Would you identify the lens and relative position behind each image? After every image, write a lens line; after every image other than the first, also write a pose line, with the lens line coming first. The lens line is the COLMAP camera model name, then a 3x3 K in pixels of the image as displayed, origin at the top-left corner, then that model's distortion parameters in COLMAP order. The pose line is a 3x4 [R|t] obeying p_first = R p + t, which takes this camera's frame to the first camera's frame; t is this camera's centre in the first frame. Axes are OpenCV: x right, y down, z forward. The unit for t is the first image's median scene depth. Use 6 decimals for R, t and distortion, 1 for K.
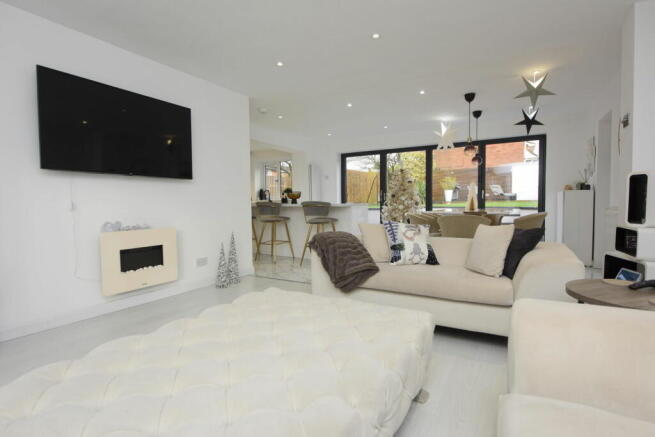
lens RADIAL K [[326.6, 0, 327.5], [0, 326.6, 218.5], [0, 0, 1]] dist [-0.003084, -0.000961]
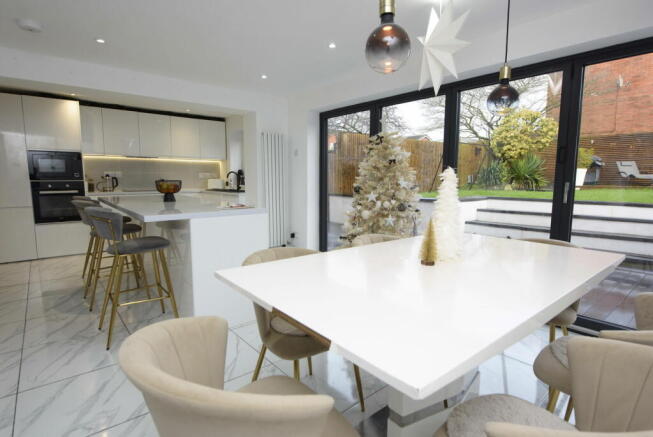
lens RADIAL K [[340.8, 0, 326.5], [0, 340.8, 218.5], [0, 0, 1]] dist [-0.001328, -0.001037]
pose [[0.943666, 0.052030, -0.326782, 0.268408], [-0.028877, 0.996742, 0.075310, -0.051819], [0.329636, -0.061631, 0.942094, 0.399812]]
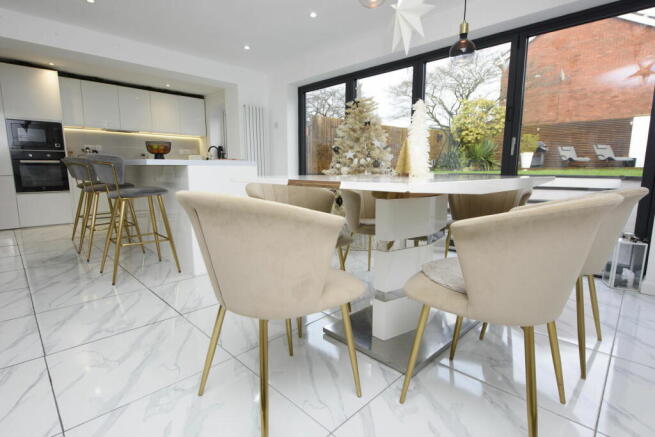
lens RADIAL K [[326.6, 0, 327.5], [0, 326.6, 218.5], [0, 0, 1]] dist [-0.003084, -0.000961]
pose [[0.969372, 0.049518, -0.240553, 0.265816], [-0.024868, 0.994220, 0.104447, -0.008801], [0.244335, -0.095266, 0.965000, 0.365527]]
